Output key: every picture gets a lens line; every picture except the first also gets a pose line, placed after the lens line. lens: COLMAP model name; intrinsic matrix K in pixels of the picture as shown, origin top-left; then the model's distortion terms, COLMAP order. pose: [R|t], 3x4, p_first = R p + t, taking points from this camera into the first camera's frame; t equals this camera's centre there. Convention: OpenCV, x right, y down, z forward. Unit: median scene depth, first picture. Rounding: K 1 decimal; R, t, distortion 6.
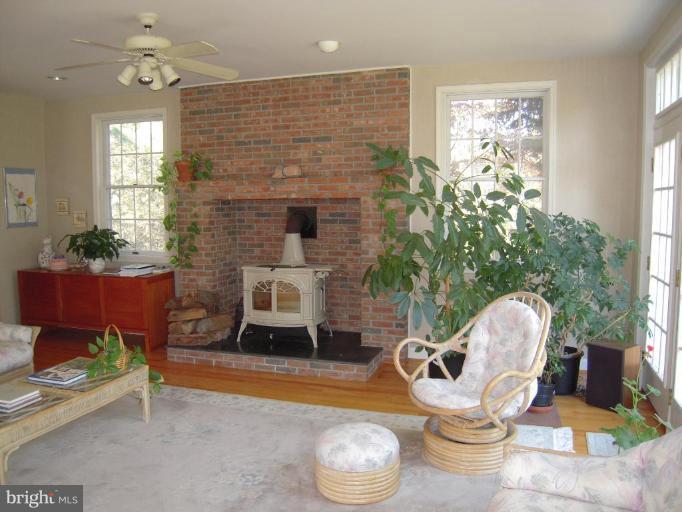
lens RADIAL K [[570.2, 0, 340.5], [0, 570.2, 256.5], [0, 0, 1]] dist [-0.105702, 0.041377]
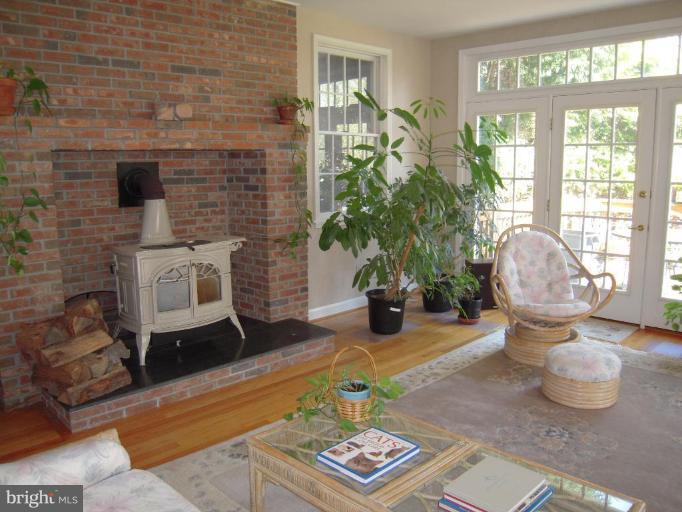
lens RADIAL K [[570.2, 0, 340.3], [0, 570.2, 252.7], [0, 0, 1]] dist [-0.105702, 0.041377]
pose [[0.451521, -0.138431, 0.881457, -0.650462], [0.089221, 0.989945, 0.109766, -0.032933], [-0.887789, 0.029083, 0.459331, 0.499343]]
